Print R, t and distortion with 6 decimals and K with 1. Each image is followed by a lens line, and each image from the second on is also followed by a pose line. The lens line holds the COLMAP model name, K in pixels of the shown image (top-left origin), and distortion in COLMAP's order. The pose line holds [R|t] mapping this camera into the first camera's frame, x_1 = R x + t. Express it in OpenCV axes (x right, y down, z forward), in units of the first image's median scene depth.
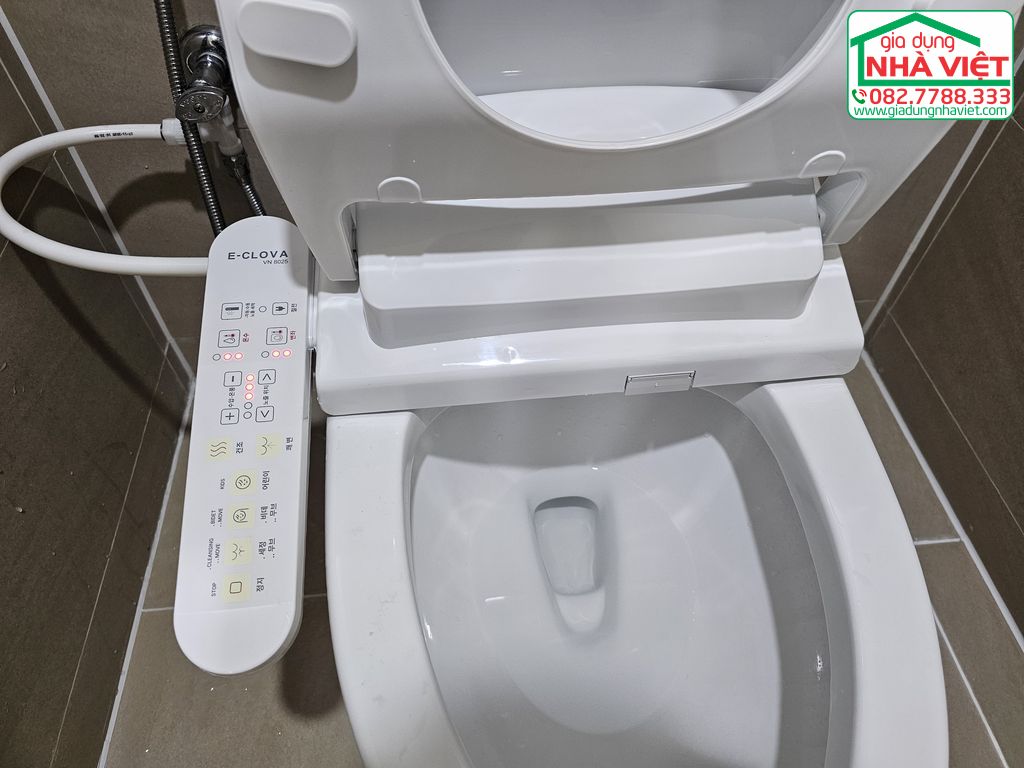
lens RADIAL K [[691.7, 0, 508.0], [0, 691.7, 366.4], [0, 0, 1]] dist [0.016463, -0.034277]
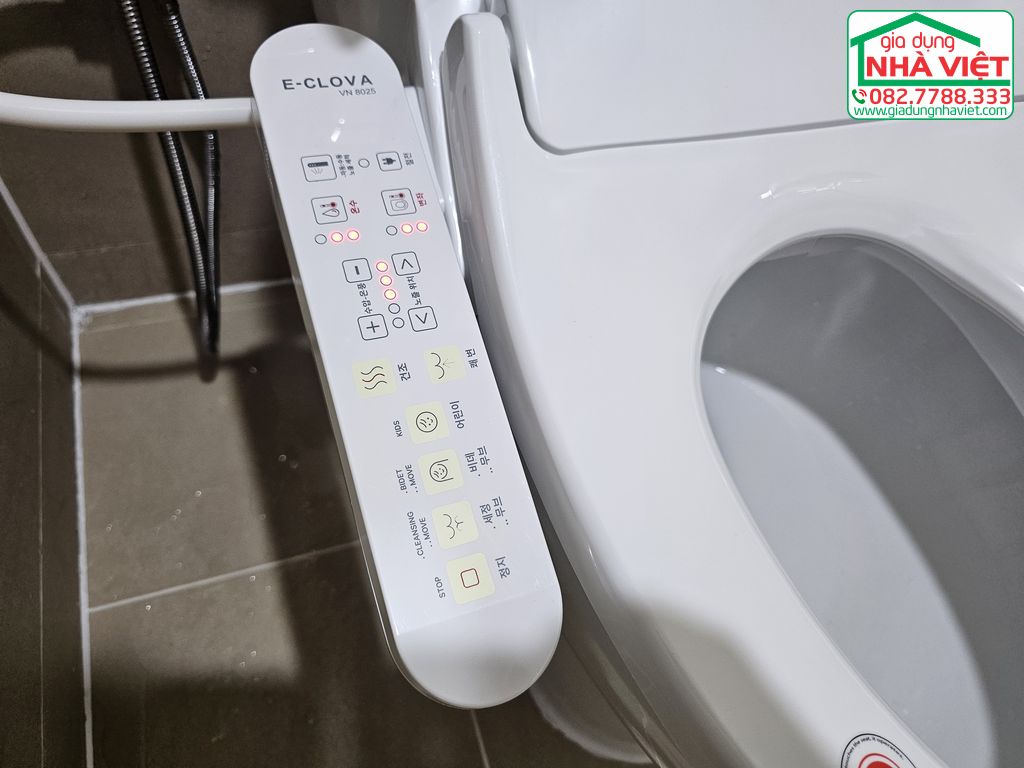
lens RADIAL K [[691.7, 0, 485.1], [0, 691.7, 370.4], [0, 0, 1]] dist [0.016463, -0.034277]
pose [[0.967170, -0.116829, 0.225684, -0.310145], [0.084507, 0.985379, 0.147943, 0.017448], [-0.239669, -0.124014, 0.962902, 0.237782]]
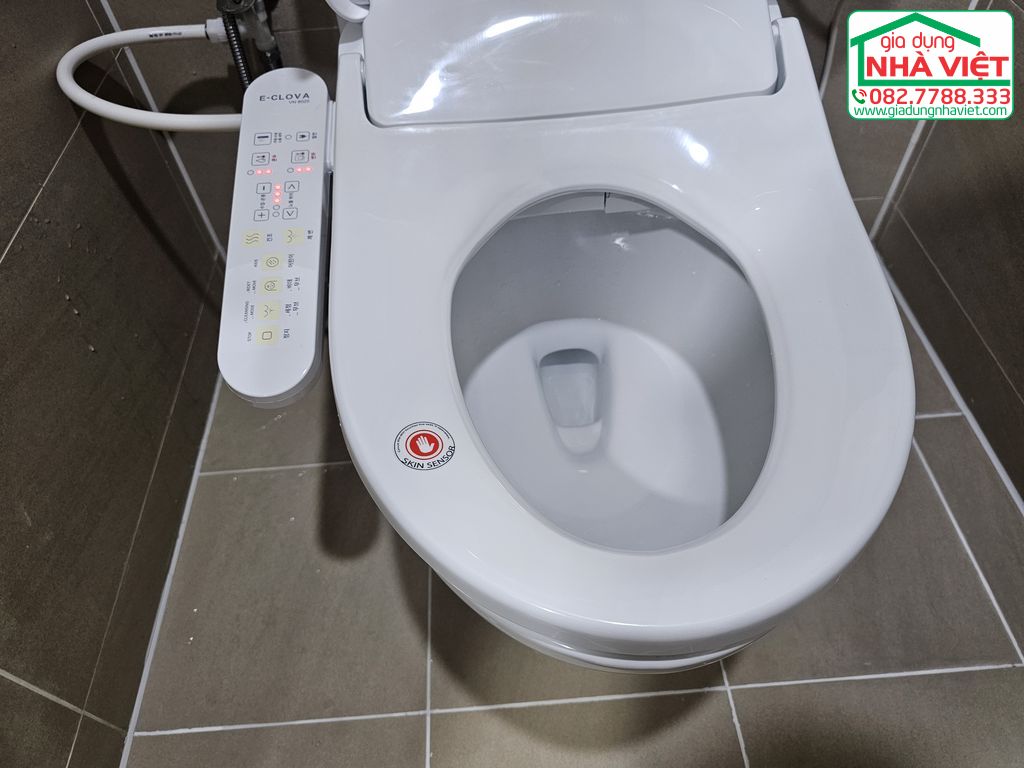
lens RADIAL K [[691.7, 0, 502.6], [0, 691.7, 376.4], [0, 0, 1]] dist [0.016463, -0.034277]
pose [[0.997009, -0.013635, -0.076072, 0.068637], [0.014860, 0.999768, 0.015562, 0.232179], [0.075842, -0.016646, 0.996981, -0.111980]]
